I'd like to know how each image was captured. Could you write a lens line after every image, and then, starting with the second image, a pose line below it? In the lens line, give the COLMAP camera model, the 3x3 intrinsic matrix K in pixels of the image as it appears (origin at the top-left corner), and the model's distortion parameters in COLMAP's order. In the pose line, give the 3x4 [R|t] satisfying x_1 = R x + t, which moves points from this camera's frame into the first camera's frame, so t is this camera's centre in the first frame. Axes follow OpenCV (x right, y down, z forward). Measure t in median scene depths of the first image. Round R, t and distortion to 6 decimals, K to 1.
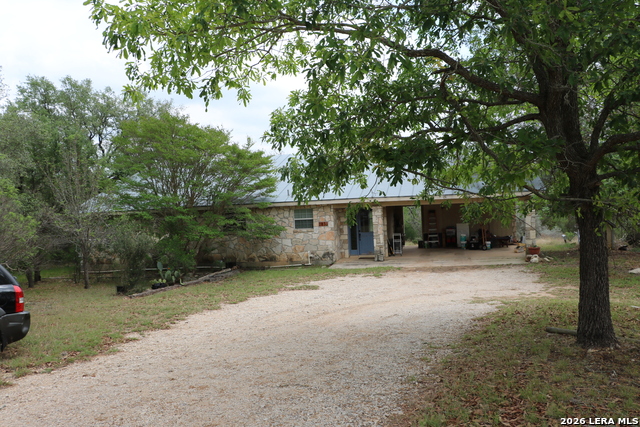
lens RADIAL K [[532.4, 0, 320.0], [0, 532.4, 213.5], [0, 0, 1]] dist [-0.162900, 0.148435]
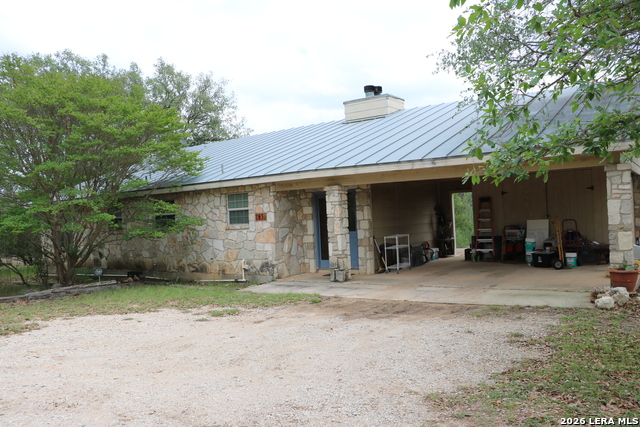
lens RADIAL K [[532.4, 0, 320.0], [0, 532.4, 213.5], [0, 0, 1]] dist [-0.162900, 0.148435]
pose [[0.930245, 0.003081, -0.366926, 0.293281], [-0.005885, 0.999961, -0.006524, 0.019224], [0.366892, 0.008228, 0.930227, 0.441415]]
